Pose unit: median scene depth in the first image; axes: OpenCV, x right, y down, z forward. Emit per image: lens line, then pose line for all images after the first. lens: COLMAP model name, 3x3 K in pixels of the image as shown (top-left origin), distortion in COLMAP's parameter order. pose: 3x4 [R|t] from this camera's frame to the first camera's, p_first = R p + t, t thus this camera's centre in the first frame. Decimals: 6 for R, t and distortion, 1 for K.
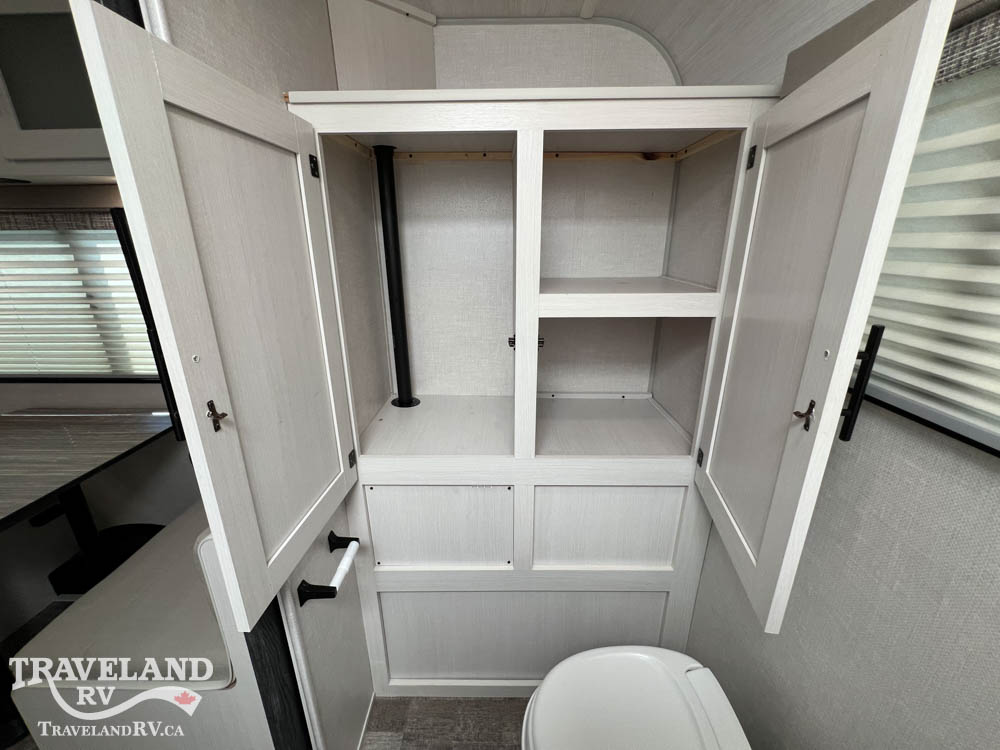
lens RADIAL K [[399.9, 0, 497.2], [0, 399.9, 373.0], [0, 0, 1]] dist [-0.002029, 0.000056]
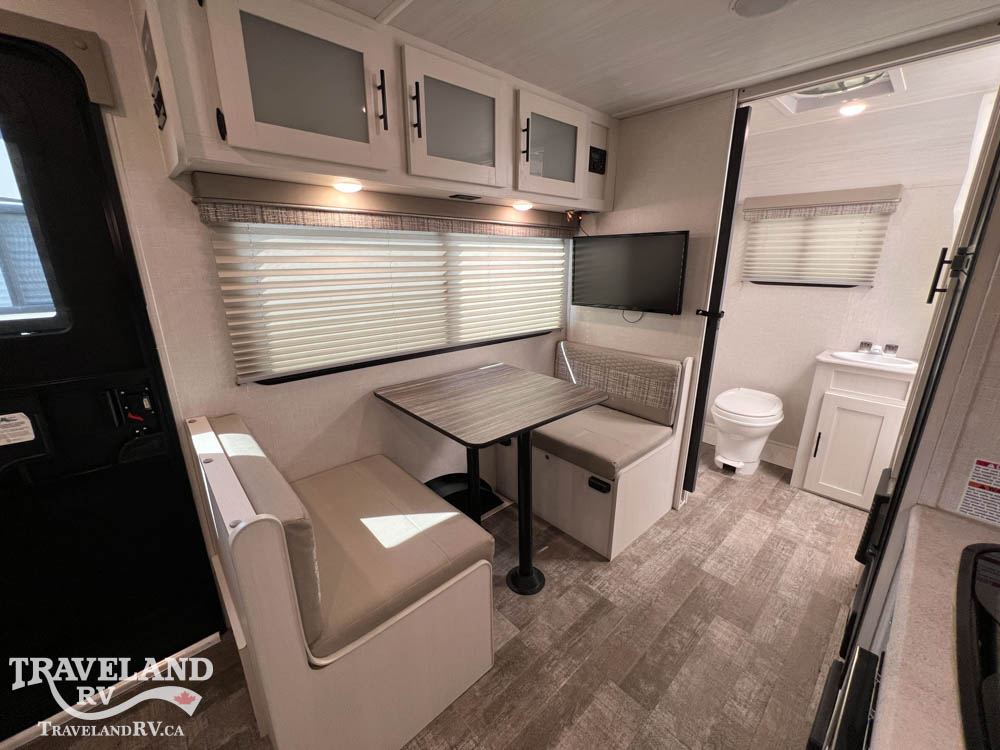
lens RADIAL K [[399.9, 0, 497.2], [0, 399.9, 373.0], [0, 0, 1]] dist [-0.002029, 0.000056]
pose [[0.732680, -0.182109, 0.655757, -1.891130], [0.183444, 0.980718, 0.067391, 0.038542], [-0.655385, 0.070918, 0.751959, -0.072307]]
